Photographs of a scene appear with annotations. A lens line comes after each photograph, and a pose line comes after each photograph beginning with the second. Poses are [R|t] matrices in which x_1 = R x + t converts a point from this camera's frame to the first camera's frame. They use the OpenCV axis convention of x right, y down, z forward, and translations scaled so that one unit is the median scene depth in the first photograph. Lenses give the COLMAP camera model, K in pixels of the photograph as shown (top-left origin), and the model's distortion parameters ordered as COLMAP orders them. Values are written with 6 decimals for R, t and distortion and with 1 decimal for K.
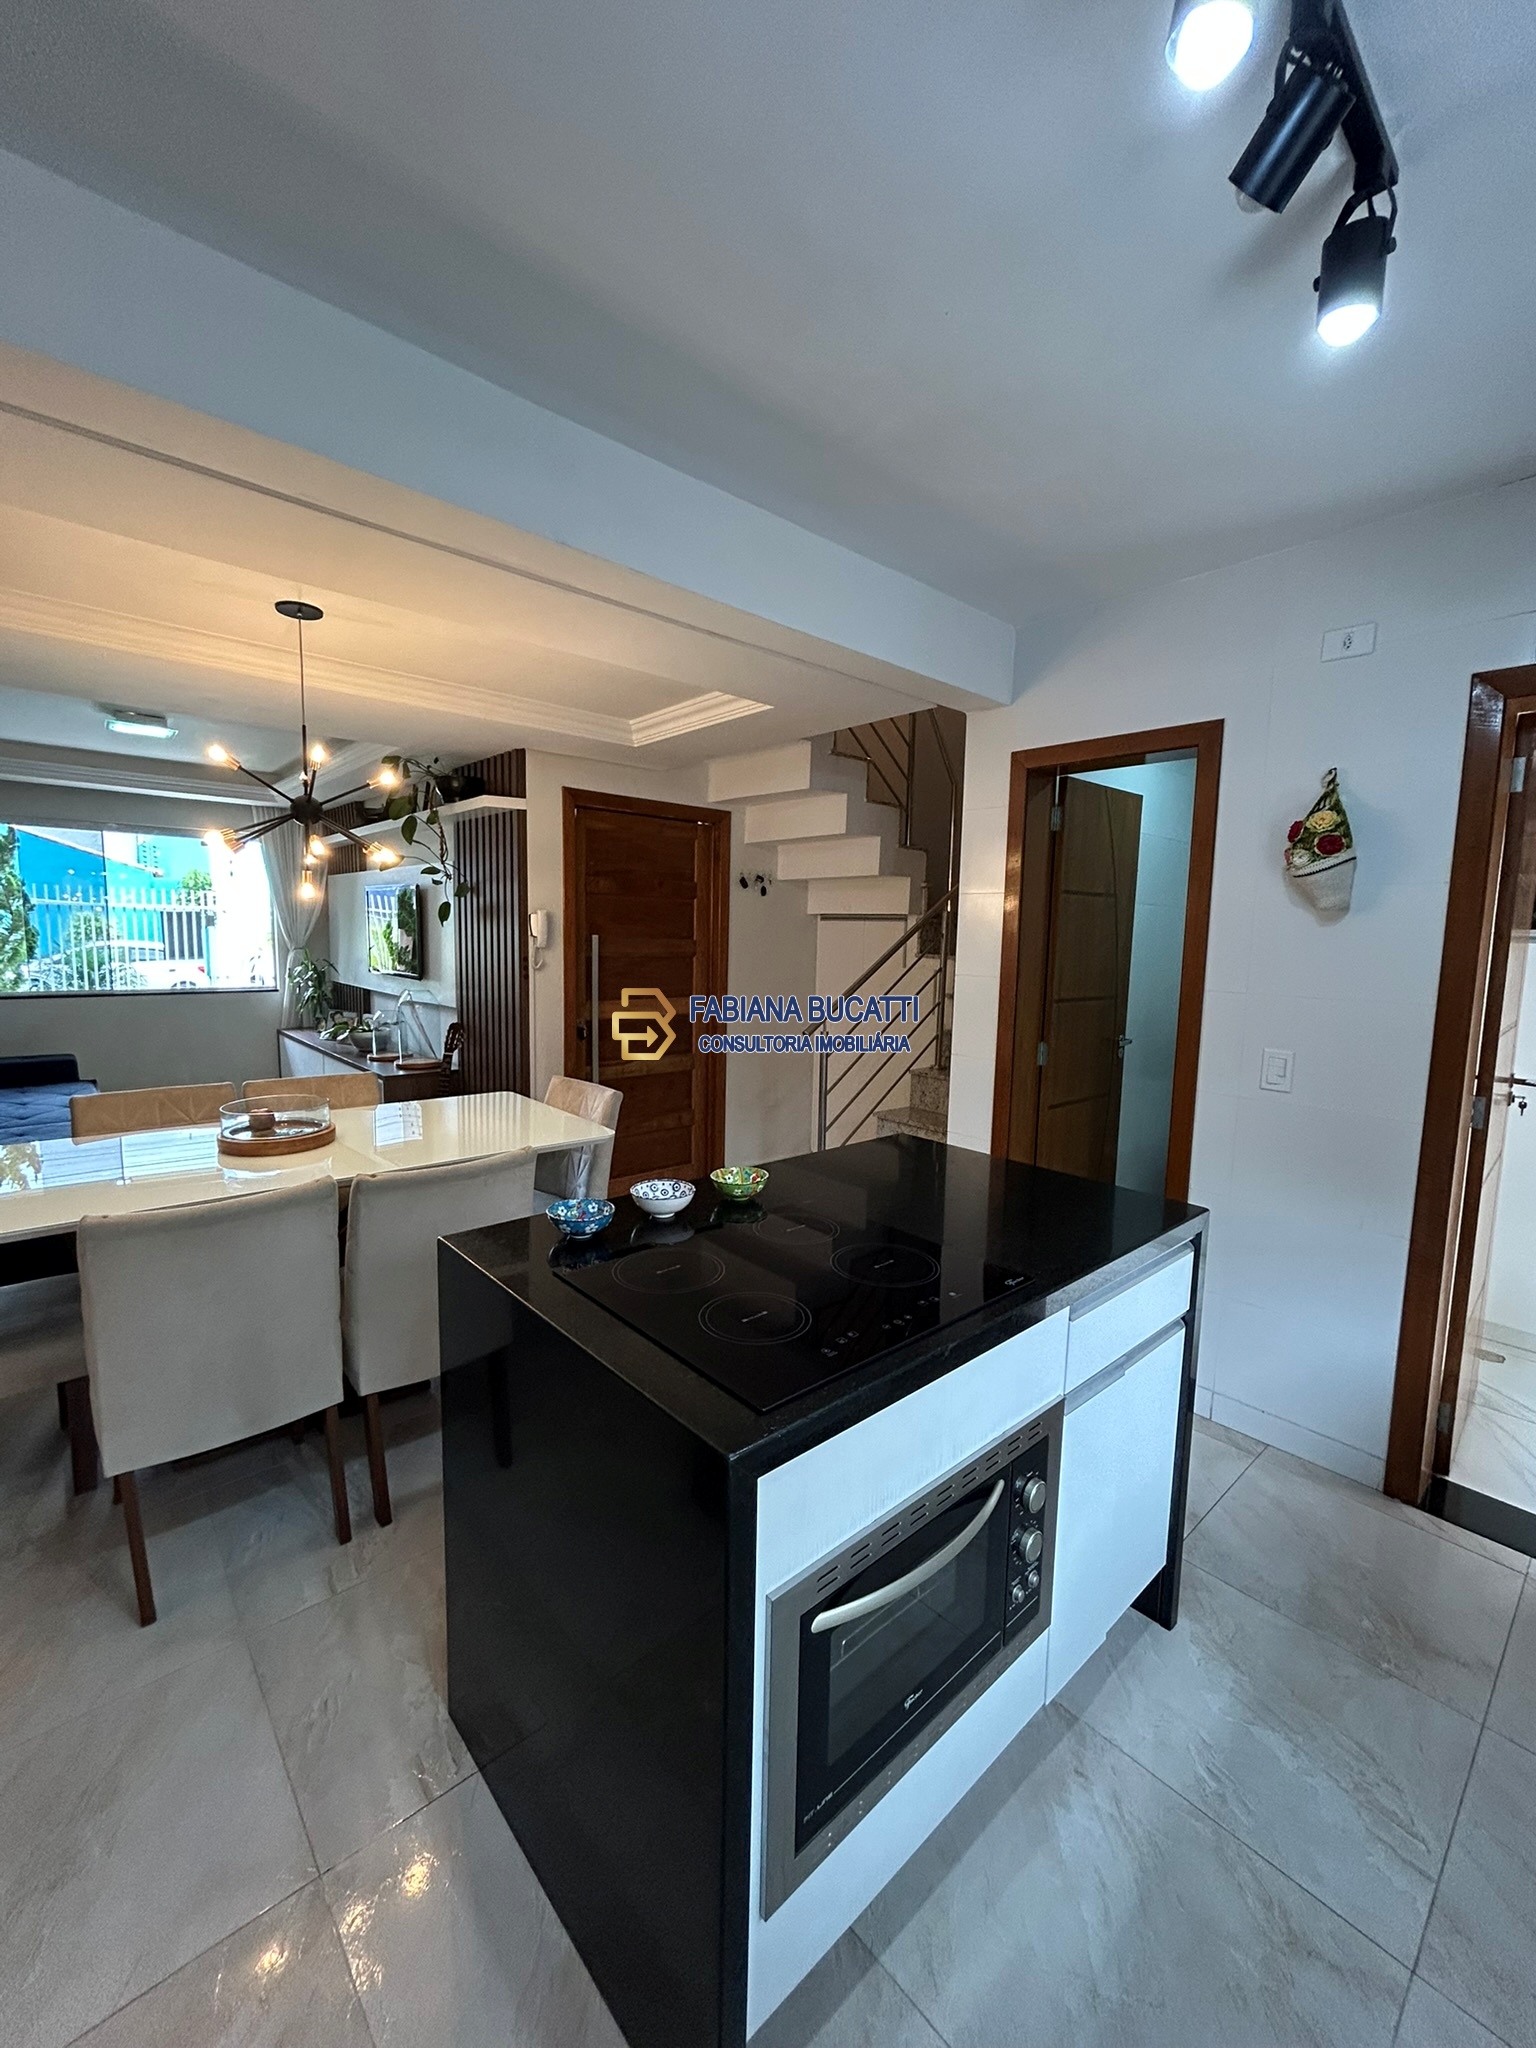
lens RADIAL K [[830.8, 0, 772.1], [0, 830.8, 1021.9], [0, 0, 1]] dist [0.006479, -0.001714]
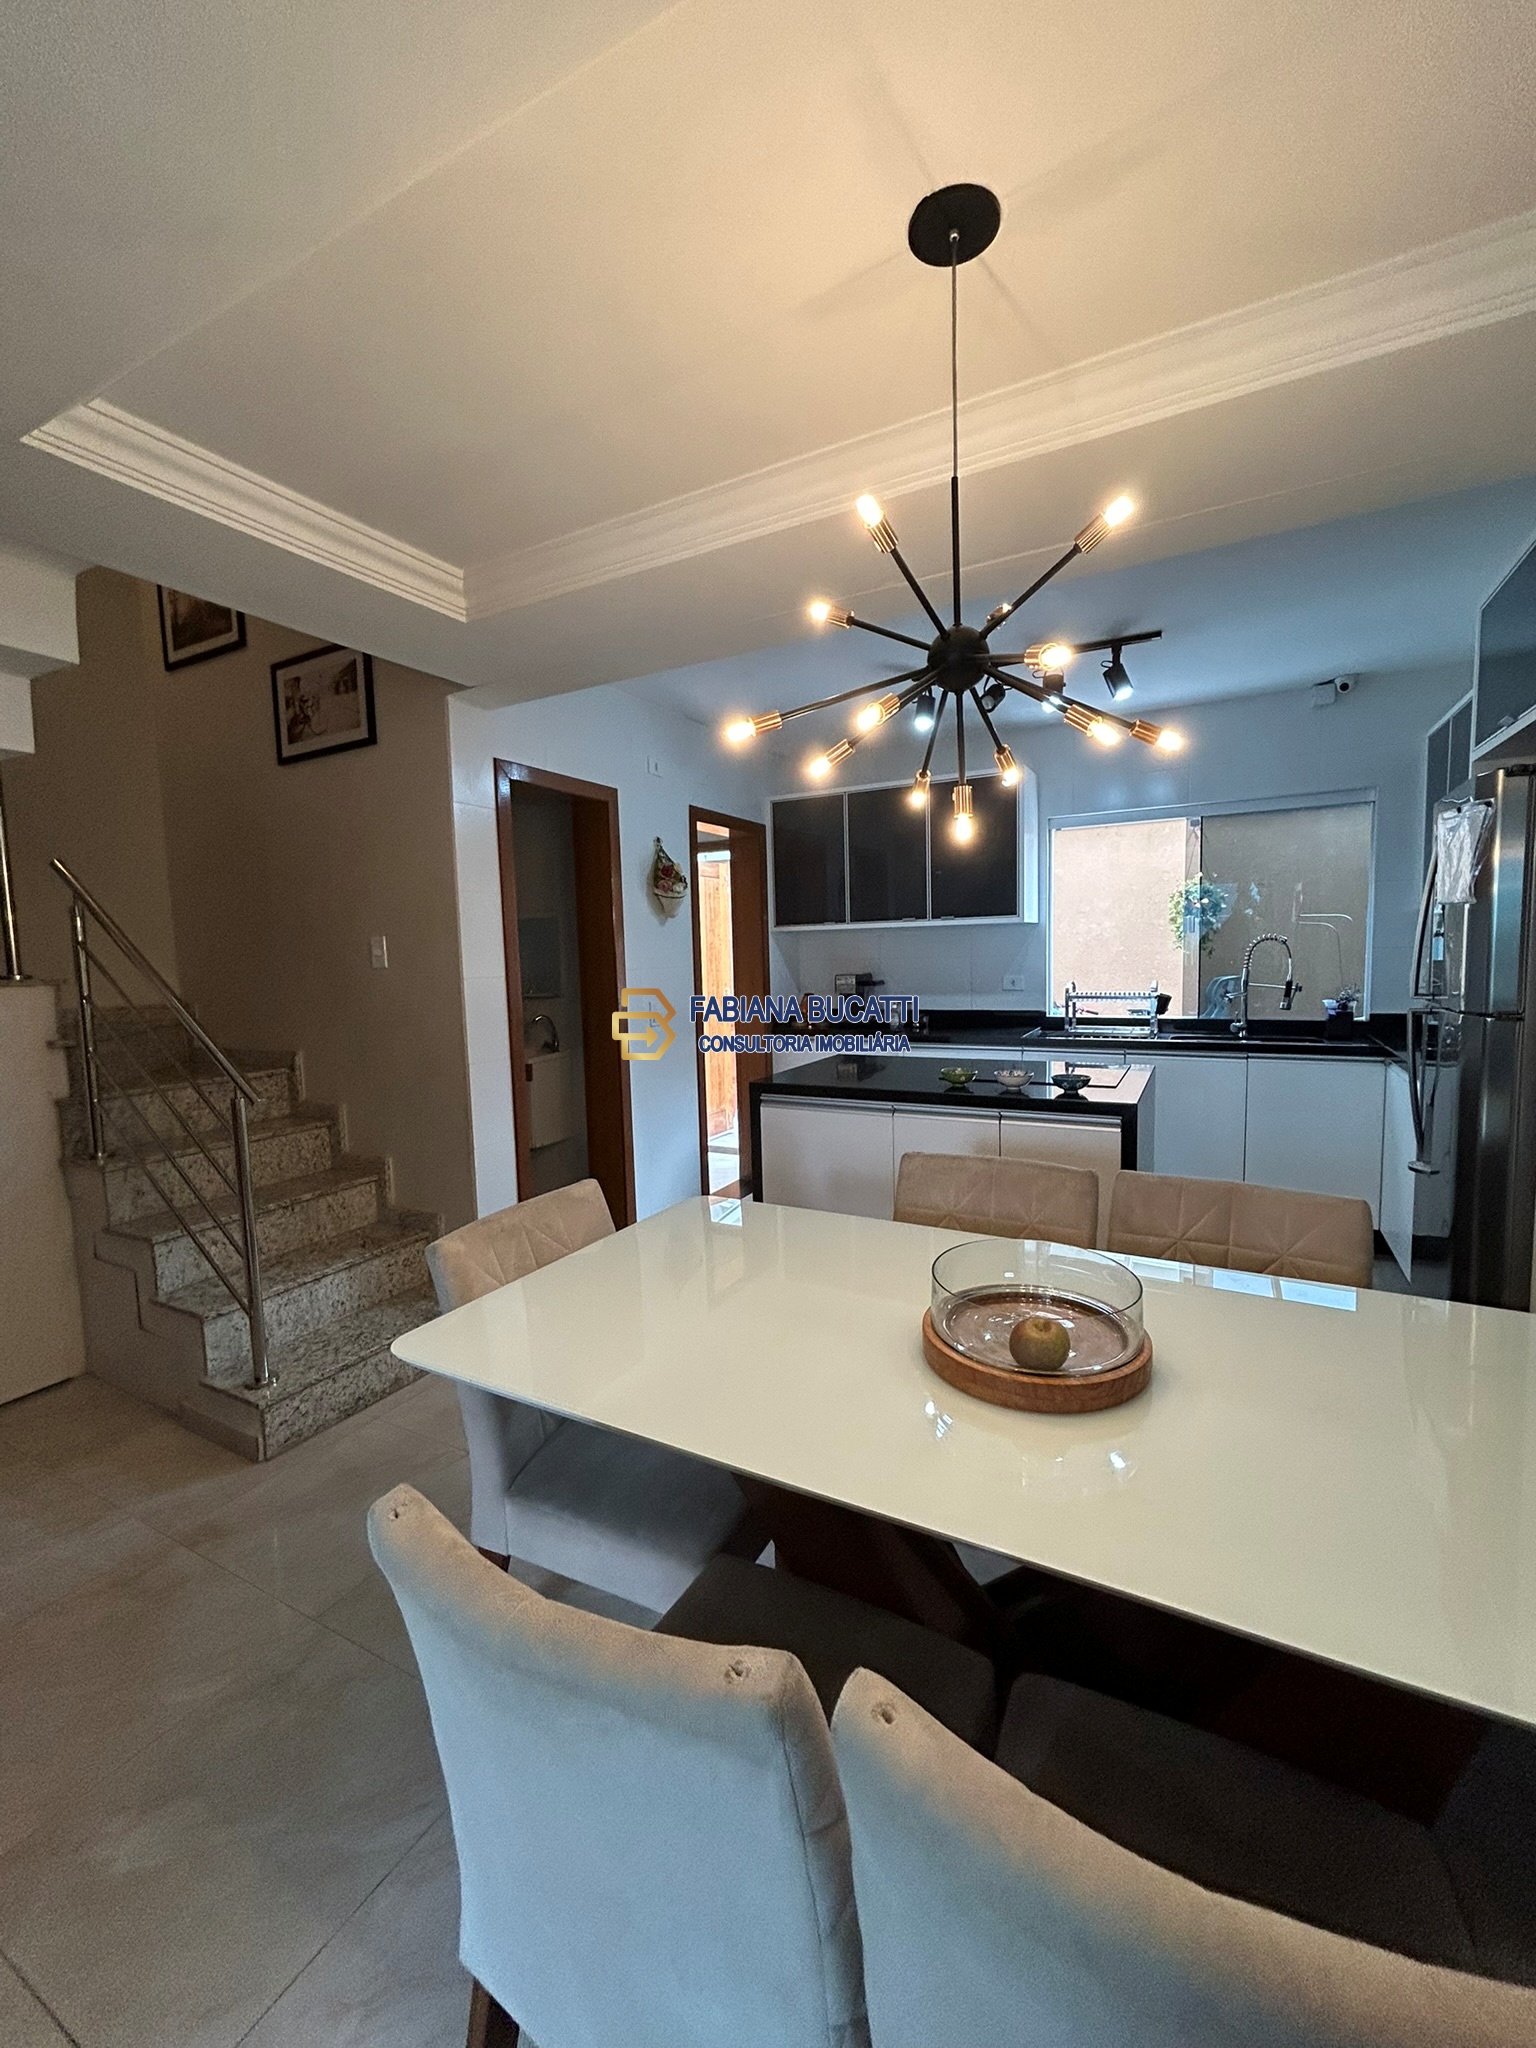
lens RADIAL K [[830.8, 0, 772.9], [0, 830.8, 1011.7], [0, 0, 1]] dist [0.006479, -0.001714]
pose [[-0.337402, -0.087119, 0.937321, -1.548868], [0.123344, 0.983033, 0.135767, -0.214284], [-0.933245, 0.161421, -0.320931, 1.998969]]
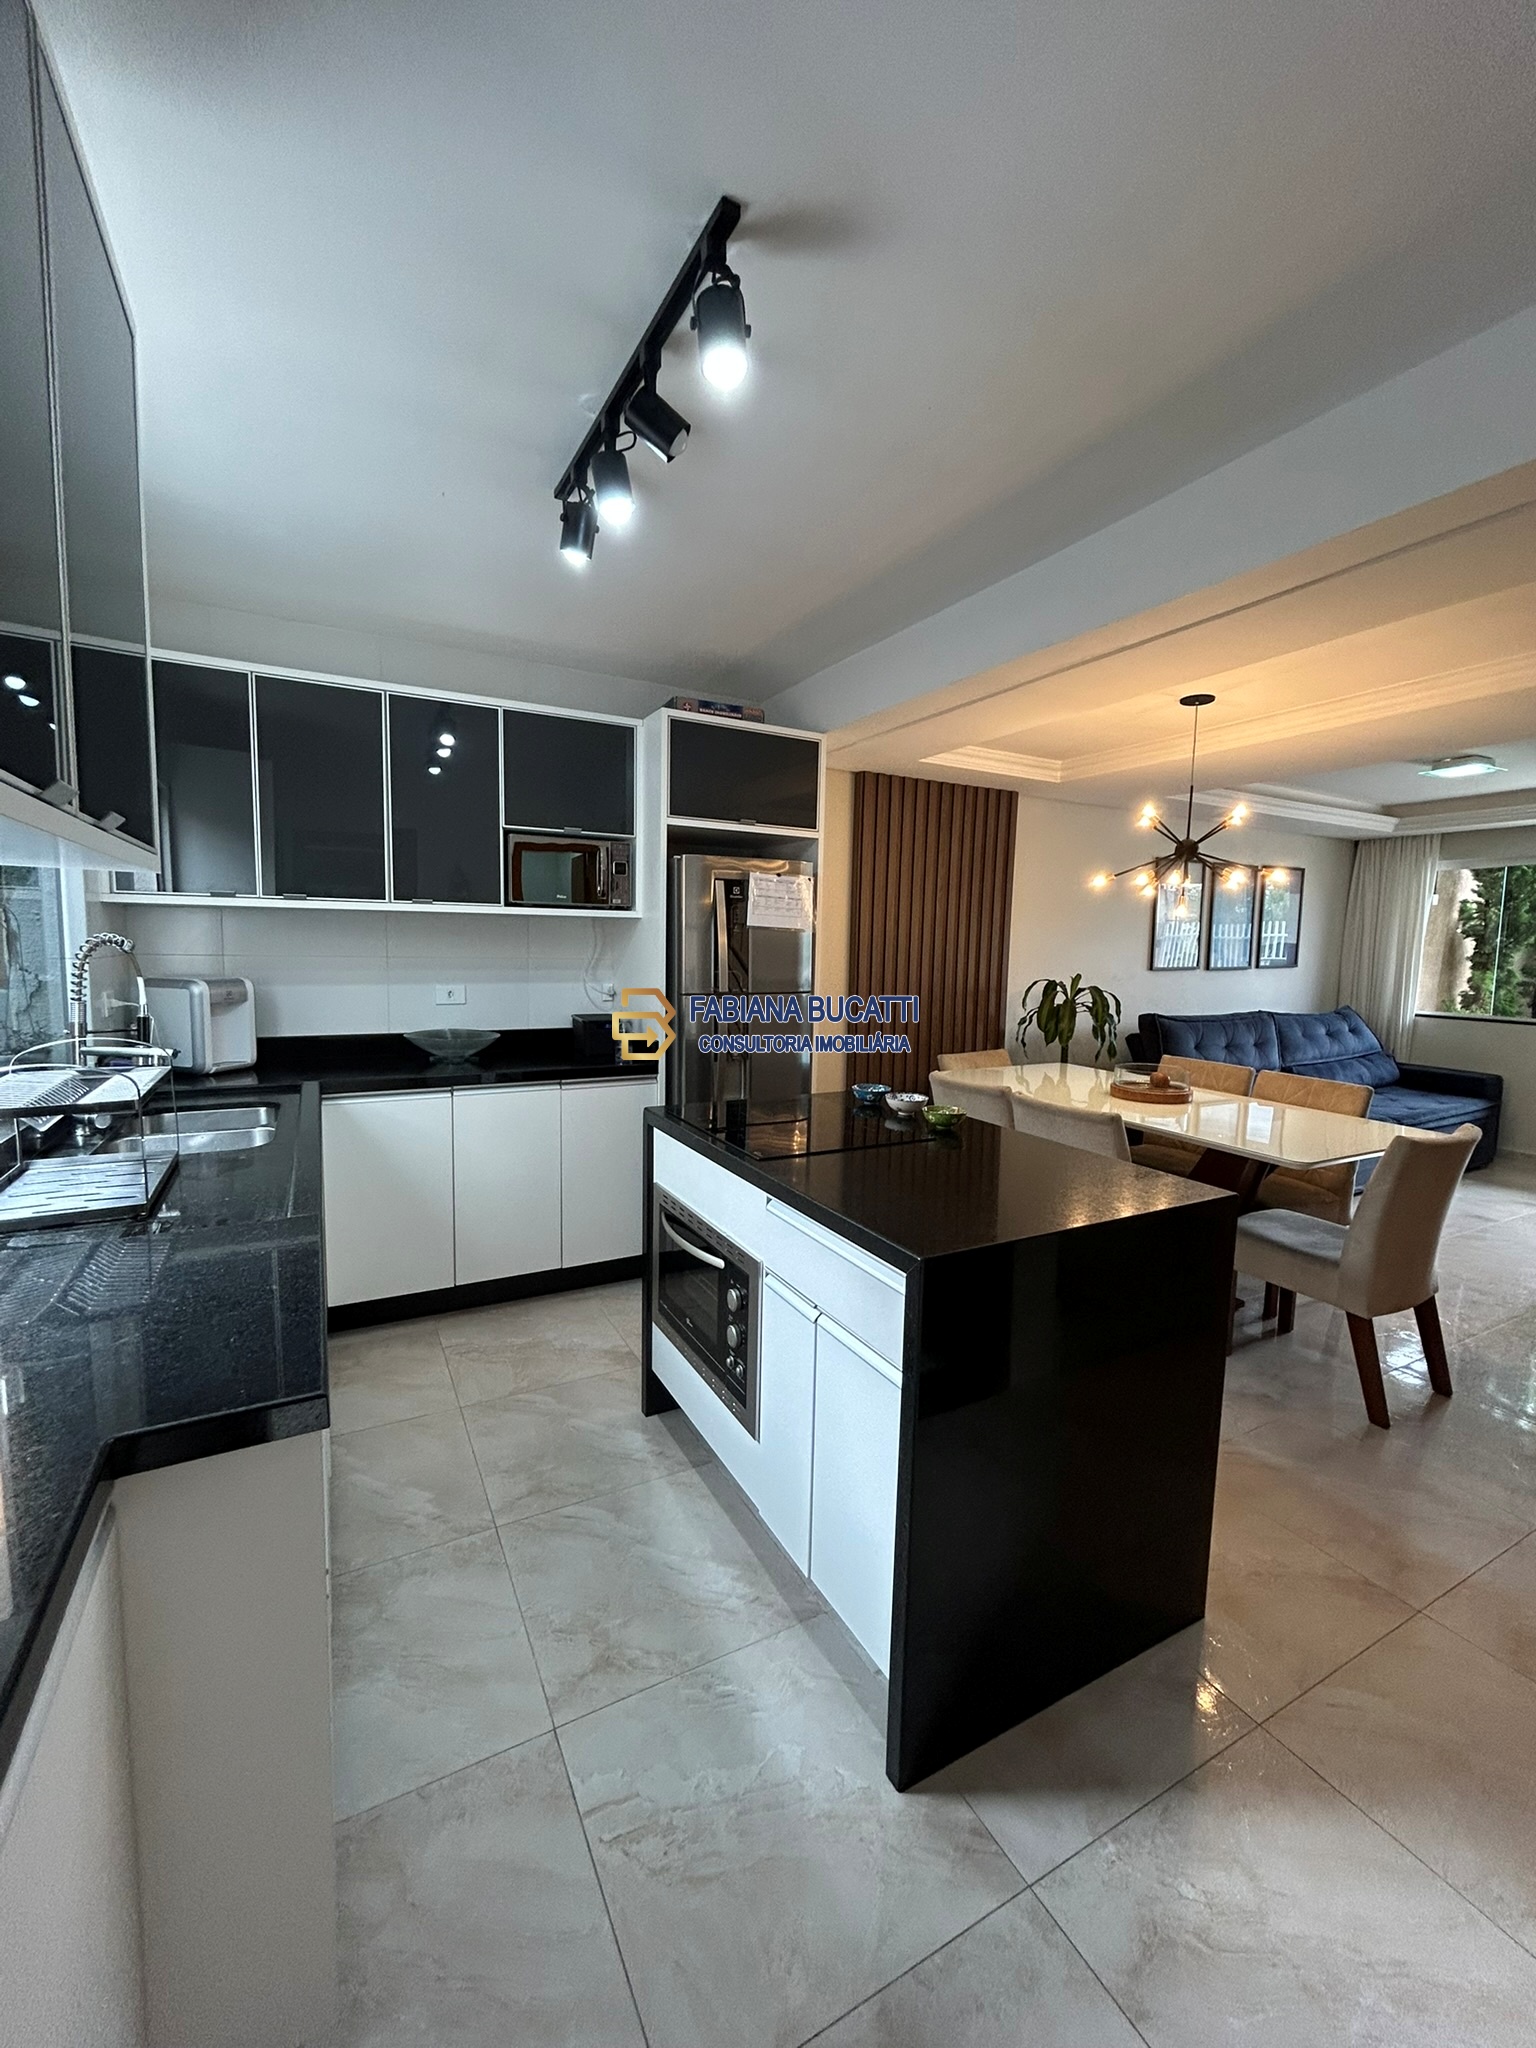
lens RADIAL K [[830.8, 0, 765.7], [0, 830.8, 1019.9], [0, 0, 1]] dist [0.006479, -0.001714]
pose [[-0.233489, 0.067848, -0.969989, 1.395361], [-0.131119, 0.986254, 0.100548, -0.053276], [0.963478, 0.150661, -0.221383, 1.084315]]
